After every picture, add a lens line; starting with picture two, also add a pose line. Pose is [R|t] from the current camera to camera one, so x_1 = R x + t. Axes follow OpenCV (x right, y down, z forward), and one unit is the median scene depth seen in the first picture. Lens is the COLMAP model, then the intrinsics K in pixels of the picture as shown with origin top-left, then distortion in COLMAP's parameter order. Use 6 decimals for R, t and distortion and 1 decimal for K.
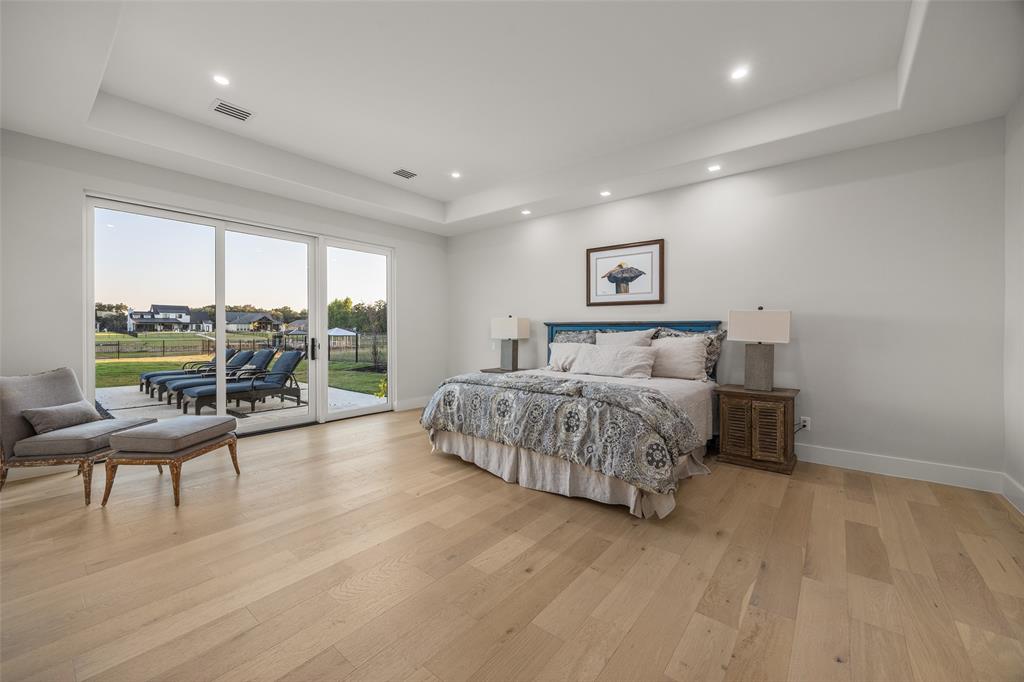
lens RADIAL K [[411.9, 0, 508.6], [0, 411.9, 336.2], [0, 0, 1]] dist [-0.001673, 0.000156]
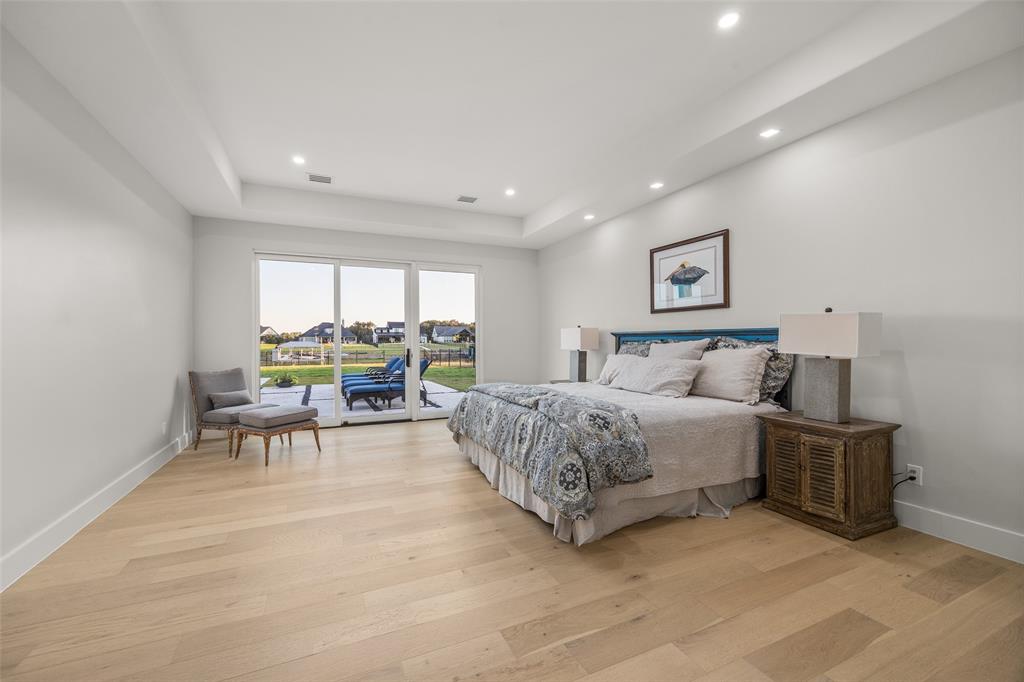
lens RADIAL K [[419.6, 0, 489.5], [0, 419.6, 342.8], [0, 0, 1]] dist [-0.002317, 0.000036]
pose [[0.886003, -0.003883, -0.463663, 0.391868], [-0.000494, 0.999956, -0.009318, -0.001614], [0.463679, 0.008485, 0.885963, 0.045859]]
